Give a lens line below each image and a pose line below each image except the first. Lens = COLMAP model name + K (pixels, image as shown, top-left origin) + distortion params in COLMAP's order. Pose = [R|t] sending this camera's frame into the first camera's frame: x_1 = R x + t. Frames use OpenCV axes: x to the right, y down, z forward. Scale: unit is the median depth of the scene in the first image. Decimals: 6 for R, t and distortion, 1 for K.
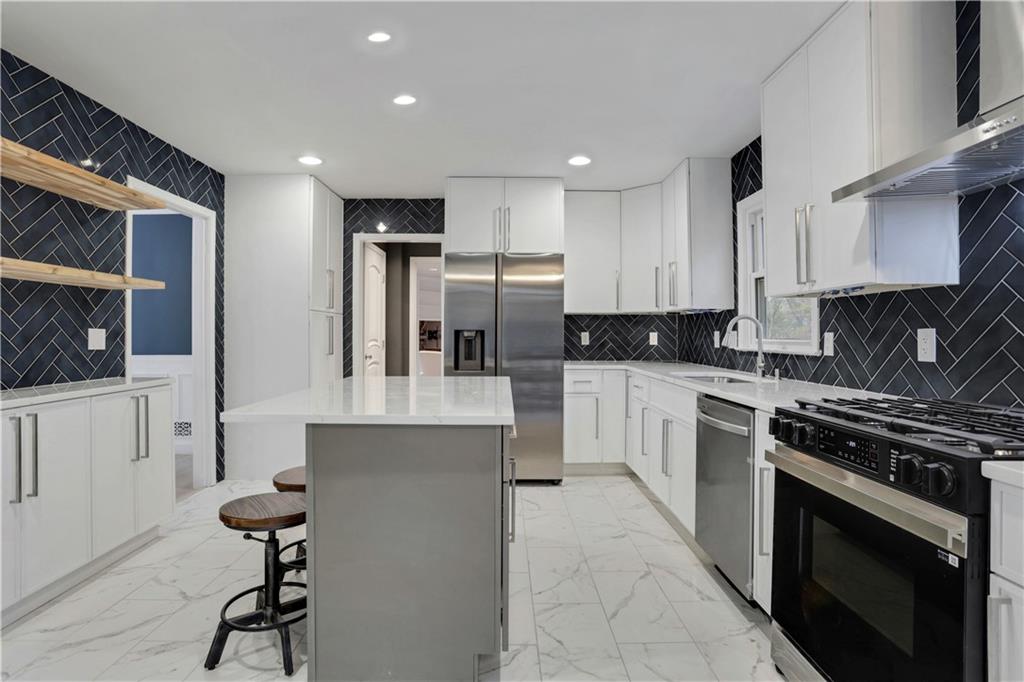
lens RADIAL K [[548.1, 0, 508.3], [0, 548.1, 332.7], [0, 0, 1]] dist [-0.052007, 0.015533]
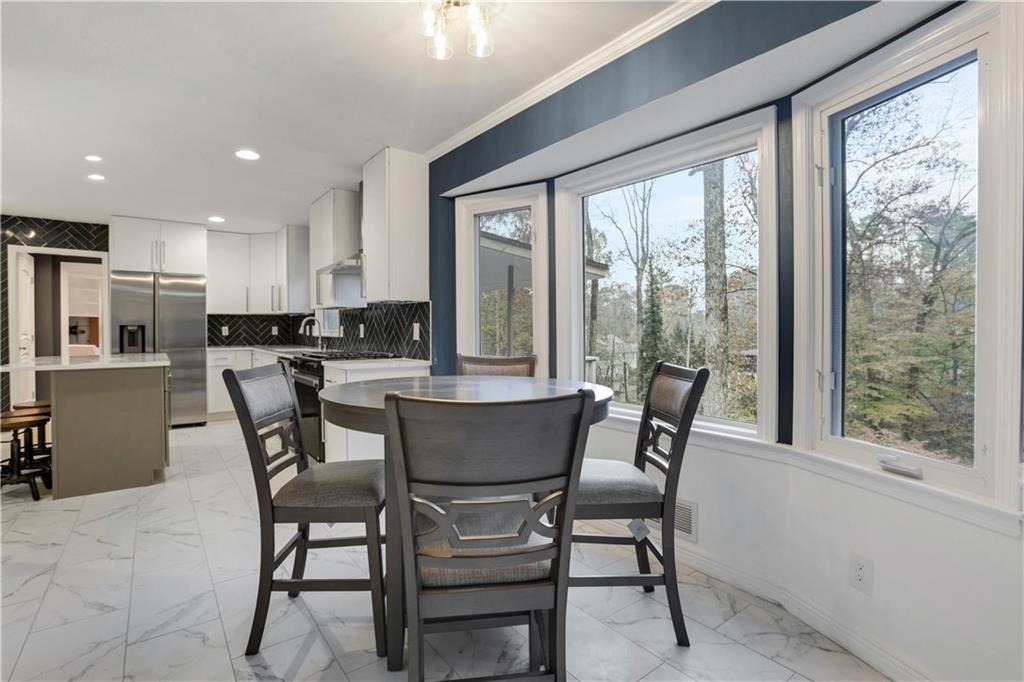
lens RADIAL K [[482.4, 0, 511.9], [0, 482.4, 334.3], [0, 0, 1]] dist [-0.058106, 0.013291]
pose [[0.799816, -0.011662, 0.600131, -0.008542], [0.002735, 0.999872, 0.015784, 0.001864], [-0.600238, -0.010983, 0.799746, -0.590605]]
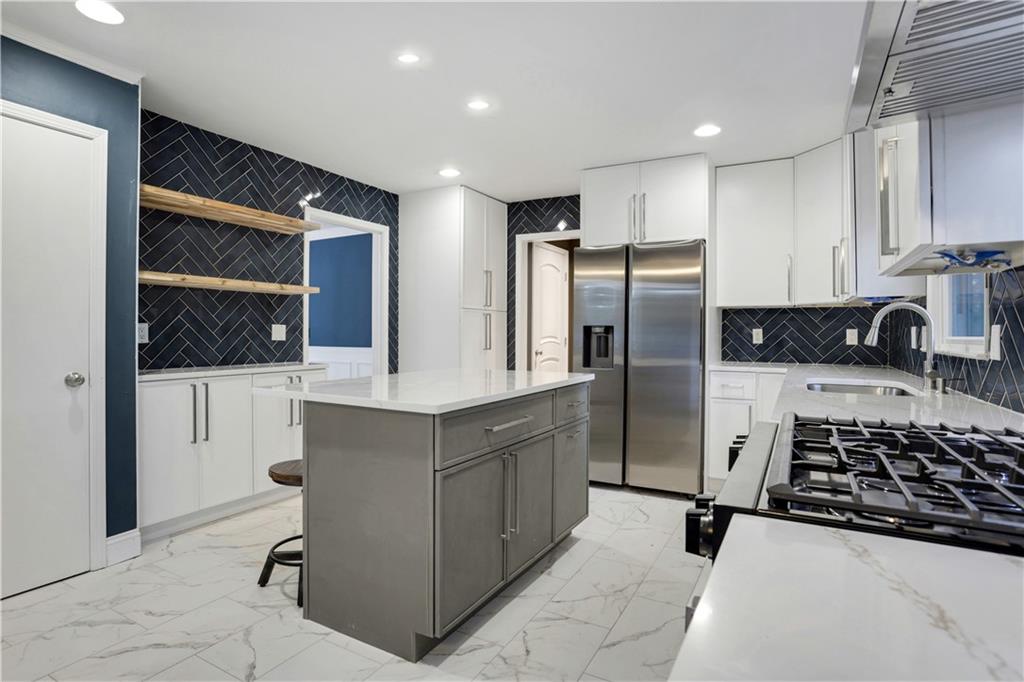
lens RADIAL K [[548.1, 0, 466.0], [0, 548.1, 328.9], [0, 0, 1]] dist [-0.052007, 0.015533]
pose [[0.854456, 0.000671, -0.519524, 0.232236], [-0.003148, 0.999988, -0.003885, 0.004960], [0.519514, 0.004955, 0.854447, 0.060868]]
